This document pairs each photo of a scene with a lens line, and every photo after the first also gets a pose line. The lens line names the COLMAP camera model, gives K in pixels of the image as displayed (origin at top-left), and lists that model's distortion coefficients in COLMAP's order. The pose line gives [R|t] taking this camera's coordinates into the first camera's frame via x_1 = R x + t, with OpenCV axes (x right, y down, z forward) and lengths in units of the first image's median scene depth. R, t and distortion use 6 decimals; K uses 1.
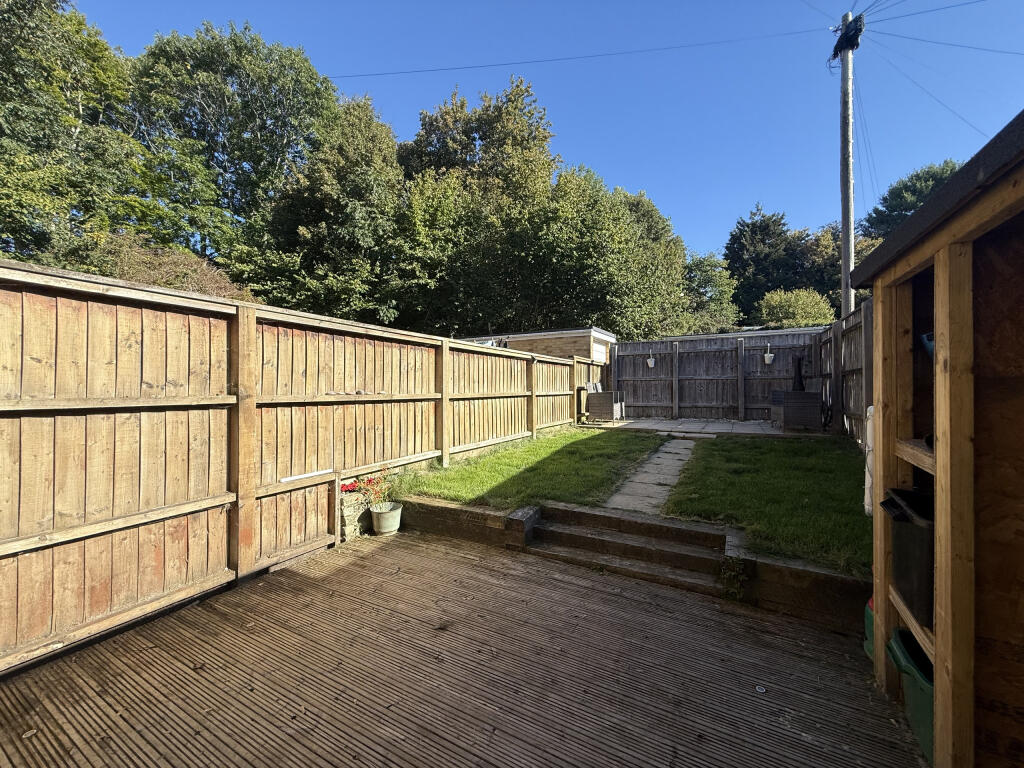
lens RADIAL K [[406.7, 0, 509.2], [0, 406.7, 384.4], [0, 0, 1]] dist [0.000706, 0.000180]
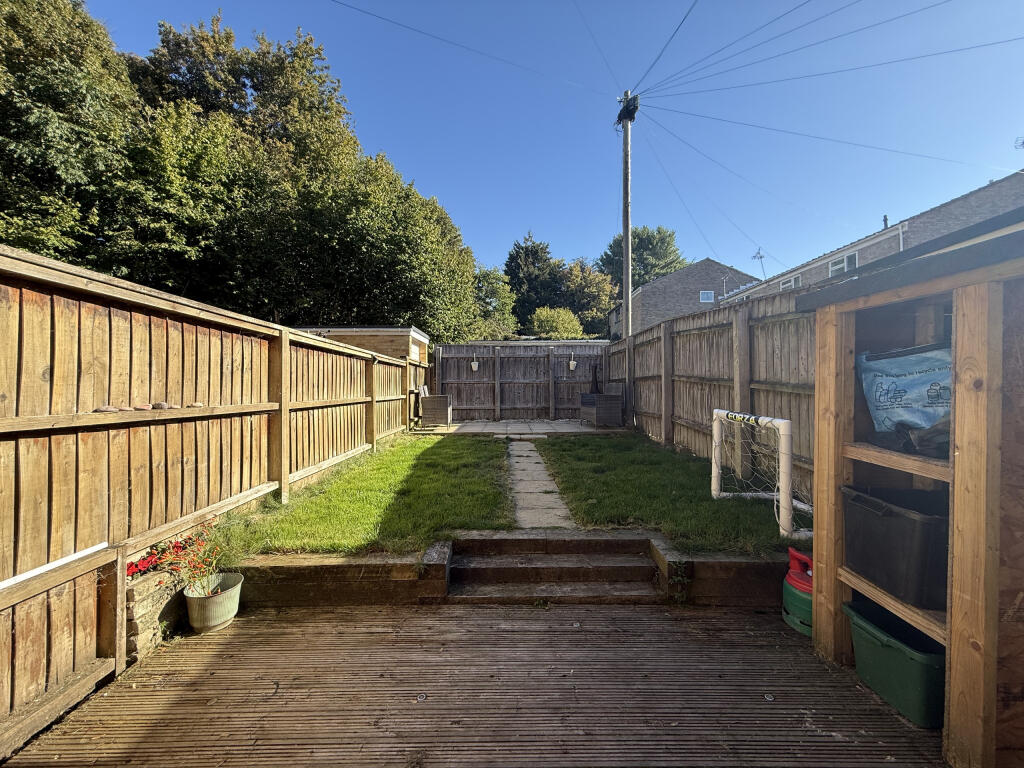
lens RADIAL K [[406.7, 0, 509.2], [0, 406.7, 384.4], [0, 0, 1]] dist [0.000706, 0.000180]
pose [[0.868034, 0.004853, 0.496482, -0.064185], [-0.003862, 0.999988, -0.003022, -0.003788], [-0.496491, 0.000706, 0.868042, 0.062263]]
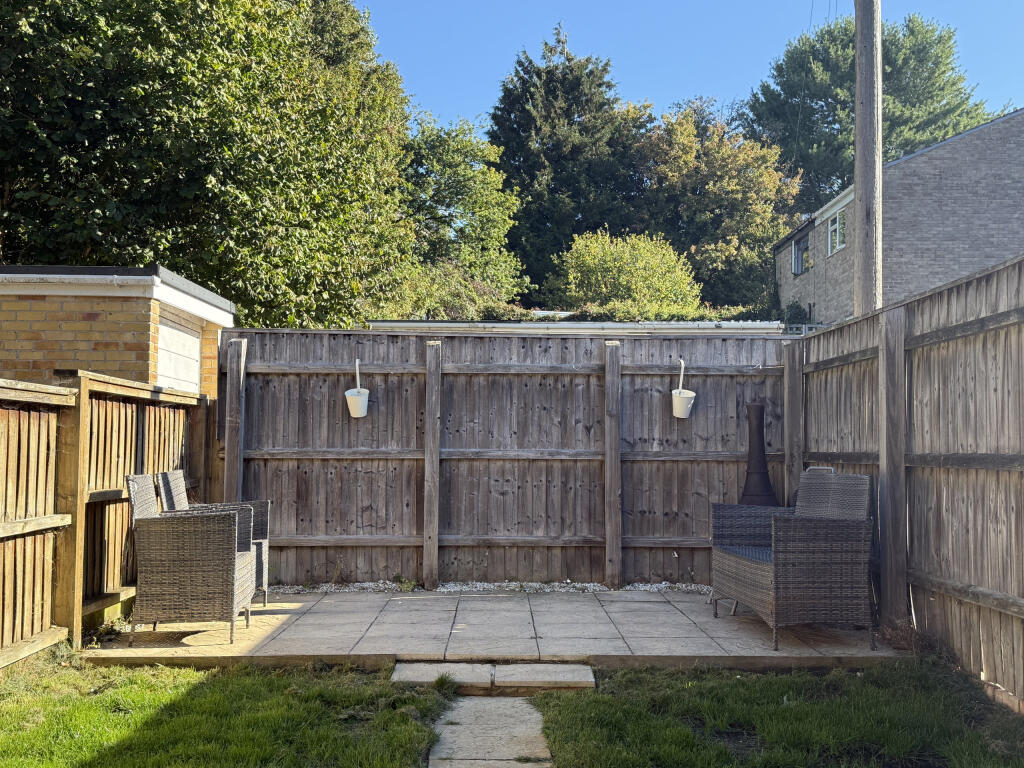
lens RADIAL K [[1060.7, 0, 512.0], [0, 1060.7, 384.0], [0, 0, 1]] dist [0.196382, -0.399021]
pose [[0.864419, 0.037719, 0.501355, 0.038091], [-0.012991, 0.998525, -0.052725, -0.020914], [-0.502604, 0.039063, 0.863634, 0.200861]]
